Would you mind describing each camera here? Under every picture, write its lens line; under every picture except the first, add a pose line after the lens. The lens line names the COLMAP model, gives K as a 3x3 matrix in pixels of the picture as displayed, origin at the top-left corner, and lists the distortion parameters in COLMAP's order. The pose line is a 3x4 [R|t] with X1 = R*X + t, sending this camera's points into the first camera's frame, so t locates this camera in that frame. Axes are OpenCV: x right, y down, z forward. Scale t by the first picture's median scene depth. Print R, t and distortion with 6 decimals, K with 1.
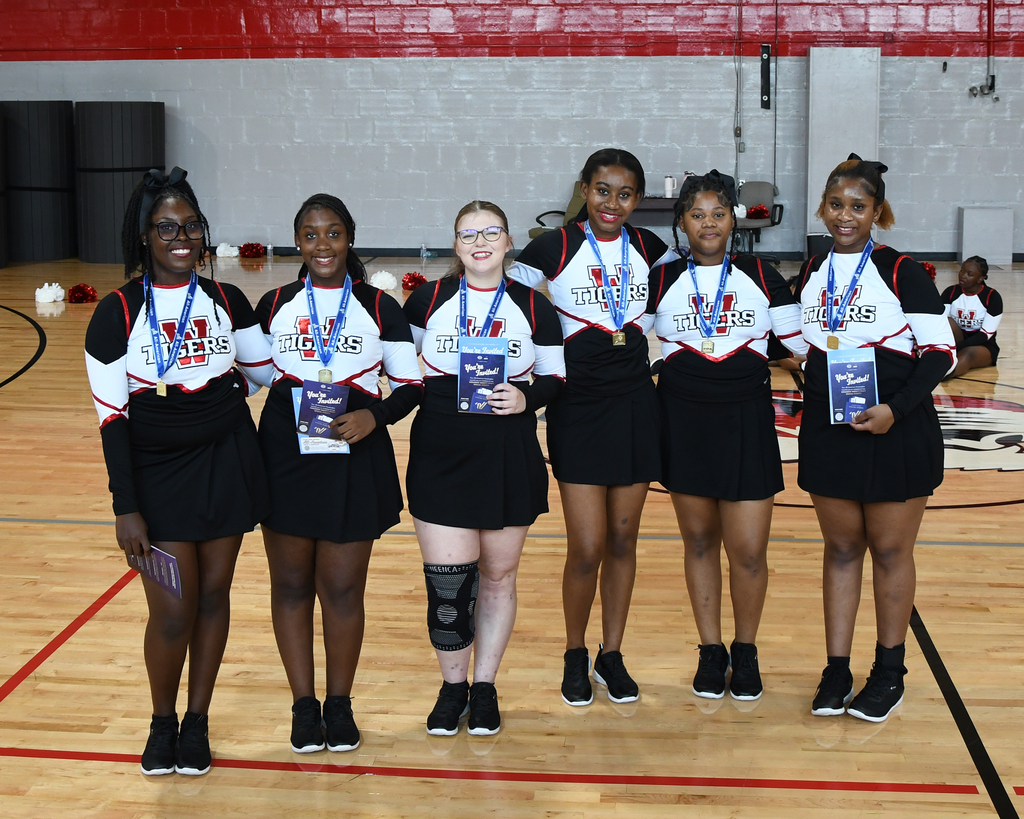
lens RADIAL K [[949.9, 0, 495.8], [0, 949.9, 407.7], [0, 0, 1]] dist [-0.048830, -0.006588]
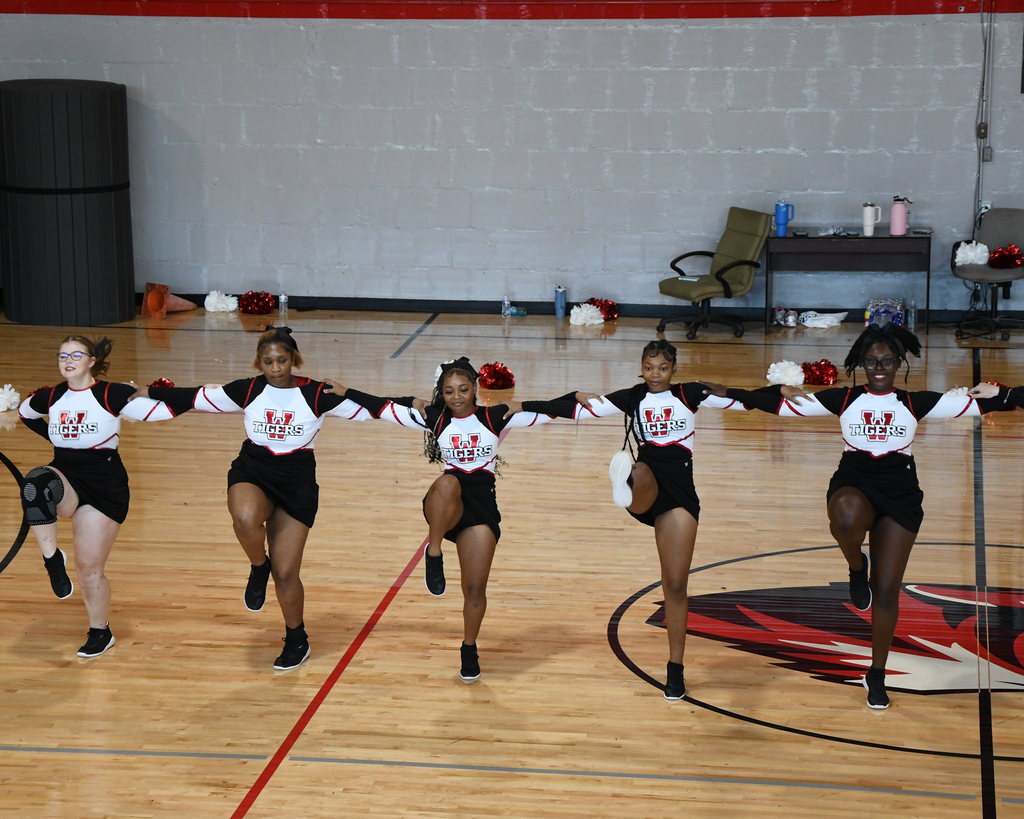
lens RADIAL K [[2791.2, 0, 449.3], [0, 2791.2, 410.2], [0, 0, 1]] dist [0.505688, 1.469248]
pose [[0.996900, 0.007916, -0.078280, 0.042384], [-0.000671, 0.995745, 0.092152, -0.280246], [0.078677, -0.091814, 0.992663, -1.034870]]
